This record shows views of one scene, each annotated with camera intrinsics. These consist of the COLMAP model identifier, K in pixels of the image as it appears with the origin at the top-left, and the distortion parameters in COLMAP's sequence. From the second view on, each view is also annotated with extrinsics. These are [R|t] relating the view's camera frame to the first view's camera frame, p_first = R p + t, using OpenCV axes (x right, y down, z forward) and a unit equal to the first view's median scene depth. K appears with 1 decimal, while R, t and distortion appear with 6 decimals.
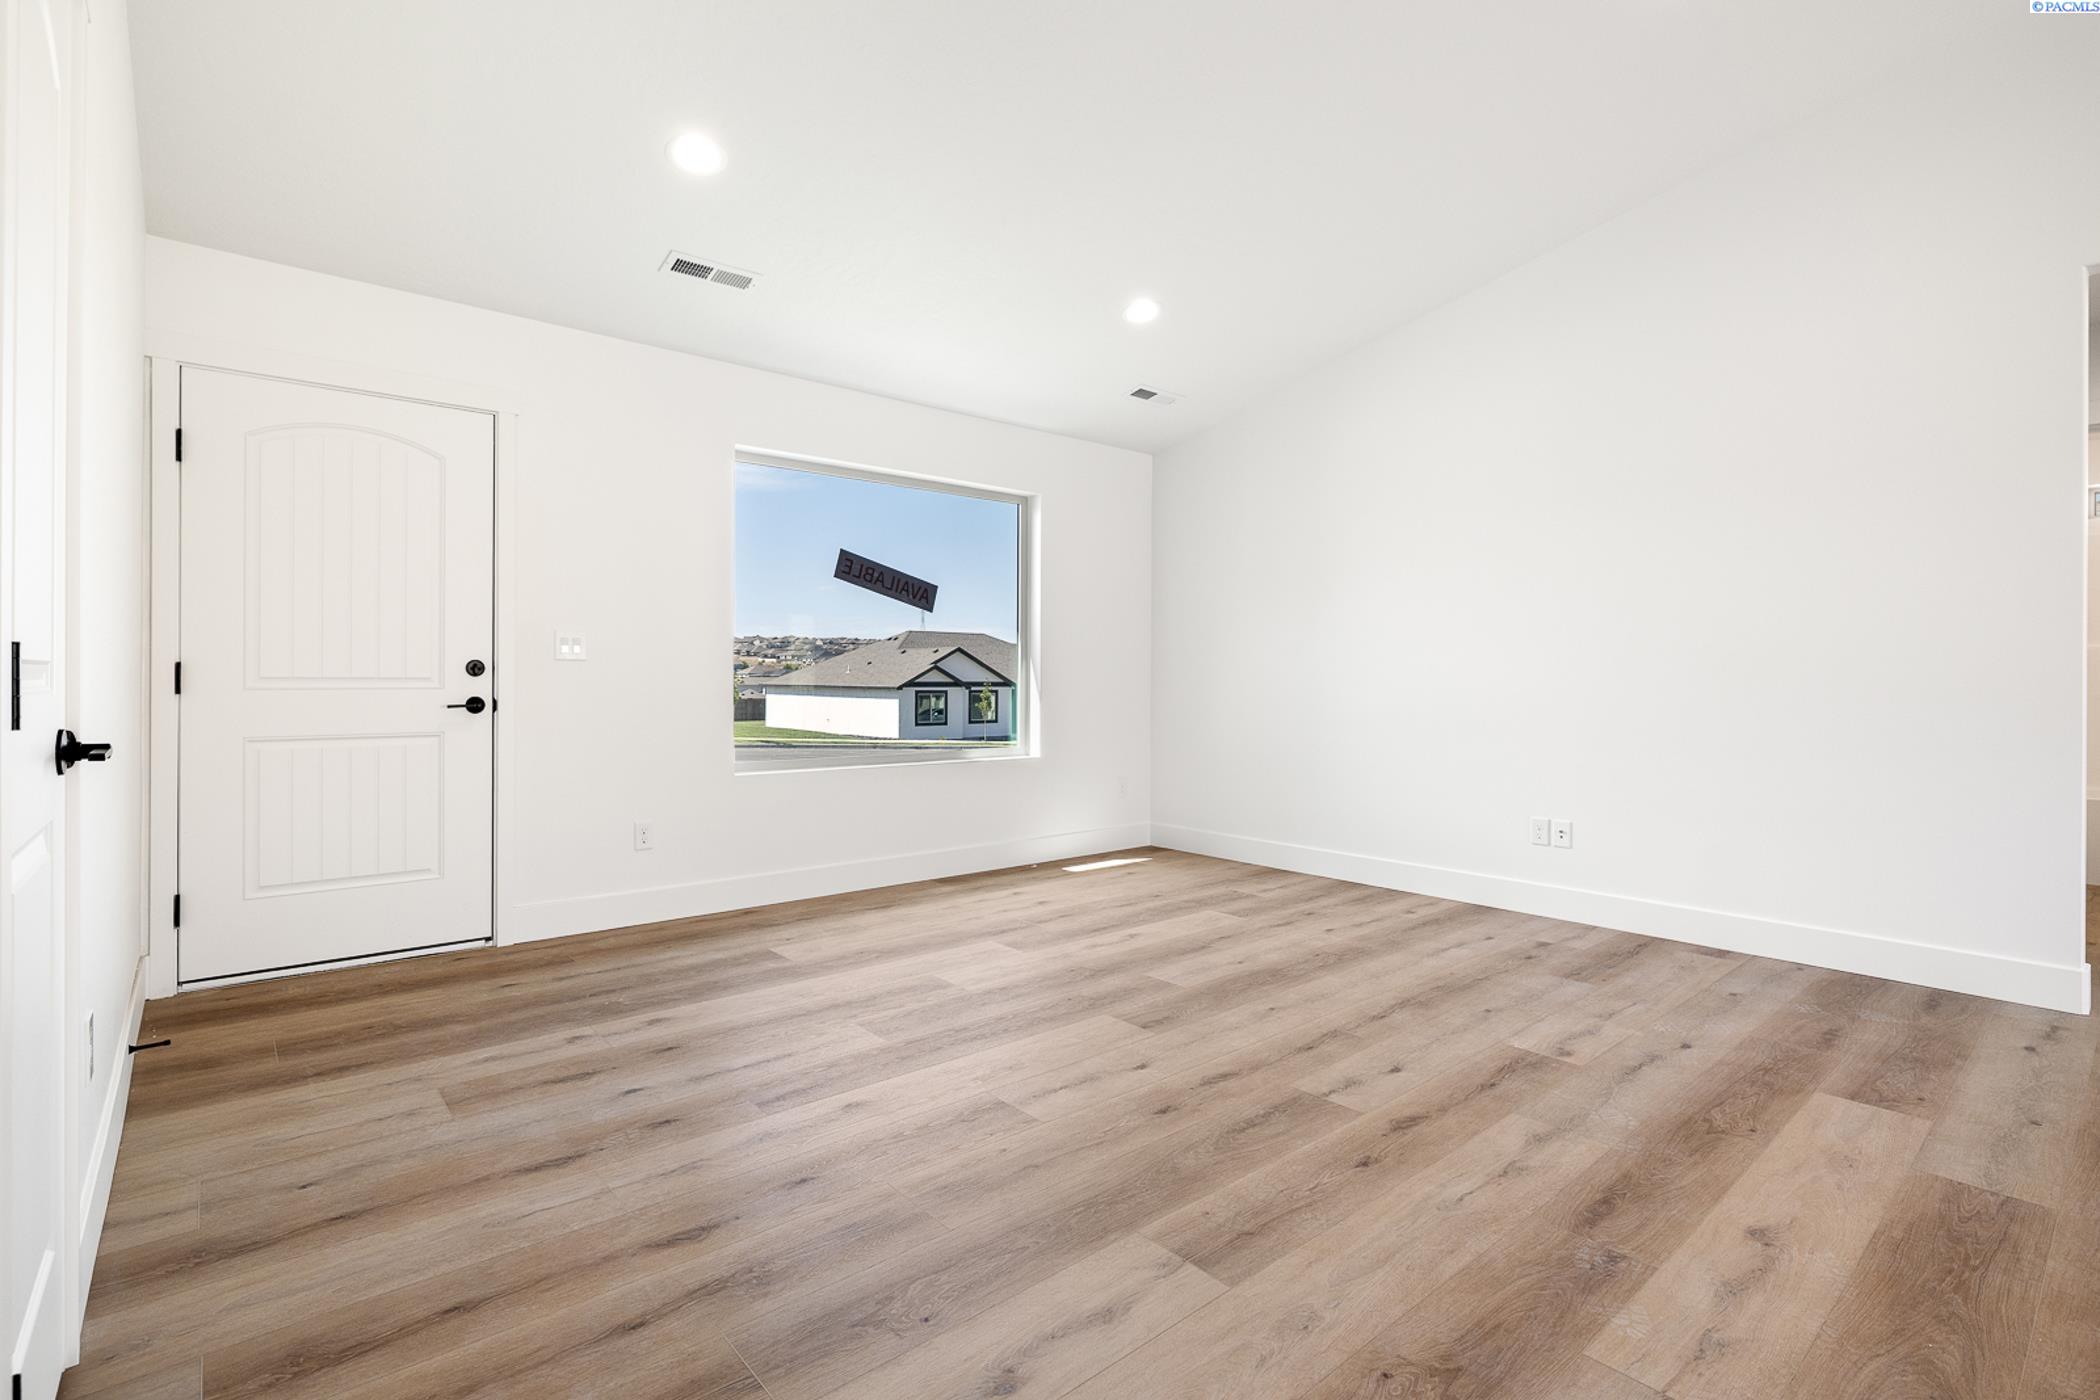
lens RADIAL K [[979.6, 0, 1049.1], [0, 979.6, 694.1], [0, 0, 1]] dist [-0.007859, 0.000861]
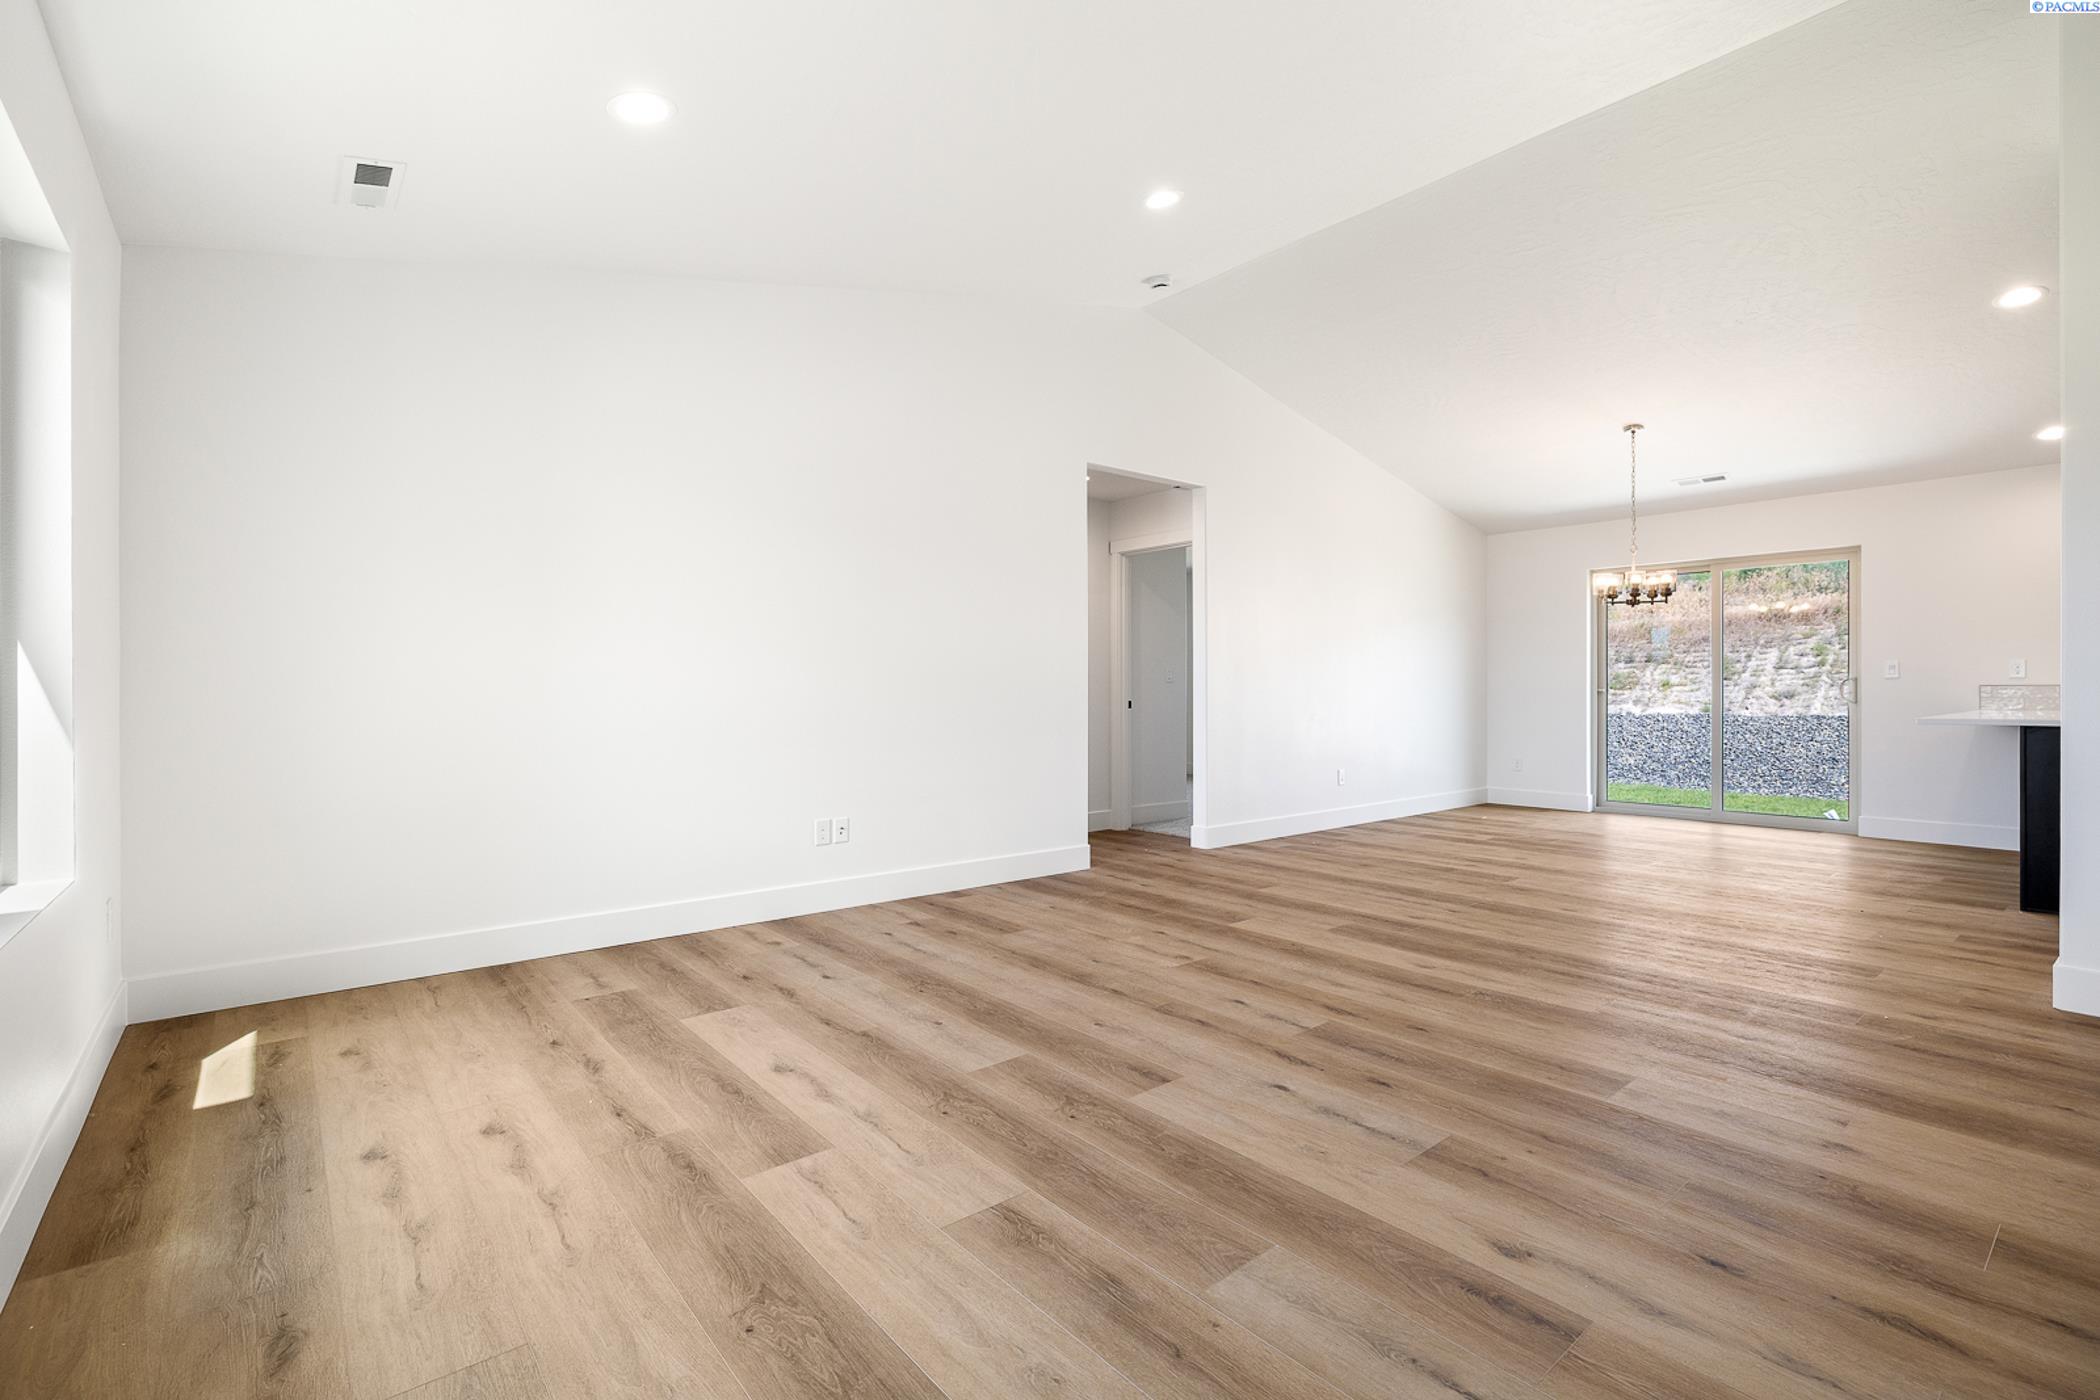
lens RADIAL K [[936.7, 0, 1052.3], [0, 936.7, 693.8], [0, 0, 1]] dist [-0.003258, 0.001657]
pose [[0.015216, -0.009503, 0.999839, -0.858181], [0.015960, 0.999830, 0.009260, -0.026223], [-0.999757, 0.015817, 0.015365, 1.230449]]
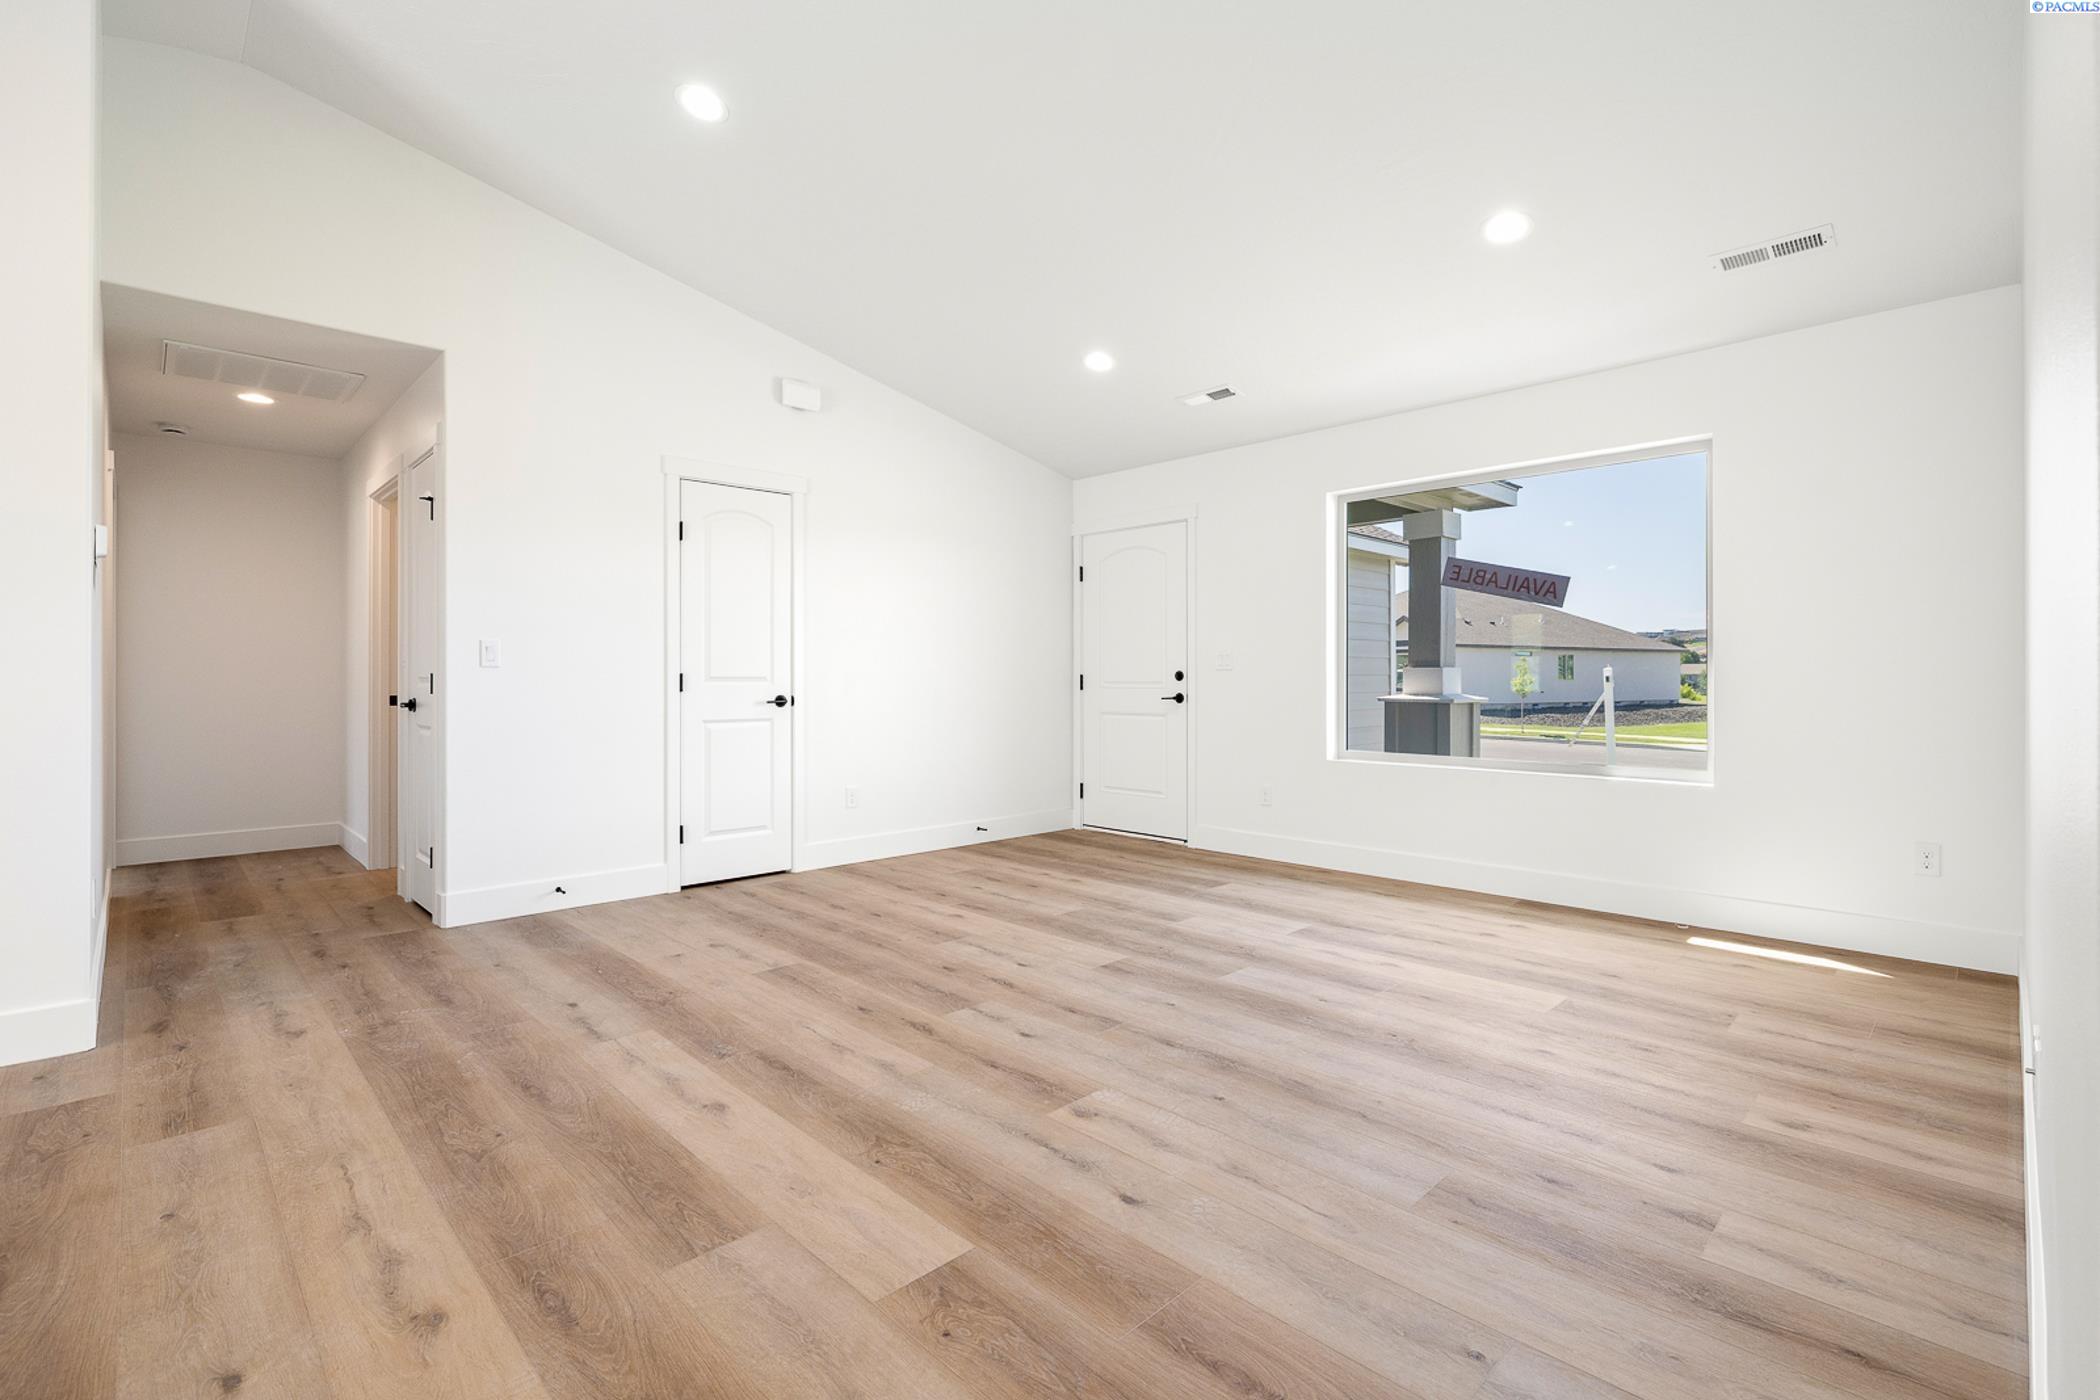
lens RADIAL K [[936.7, 0, 1048.2], [0, 936.7, 684.8], [0, 0, 1]] dist [-0.003258, 0.001657]
pose [[0.064461, 0.001192, -0.997919, 1.430816], [-0.013805, 0.999905, 0.000303, -0.012530], [0.997825, 0.013757, 0.064472, 0.963897]]
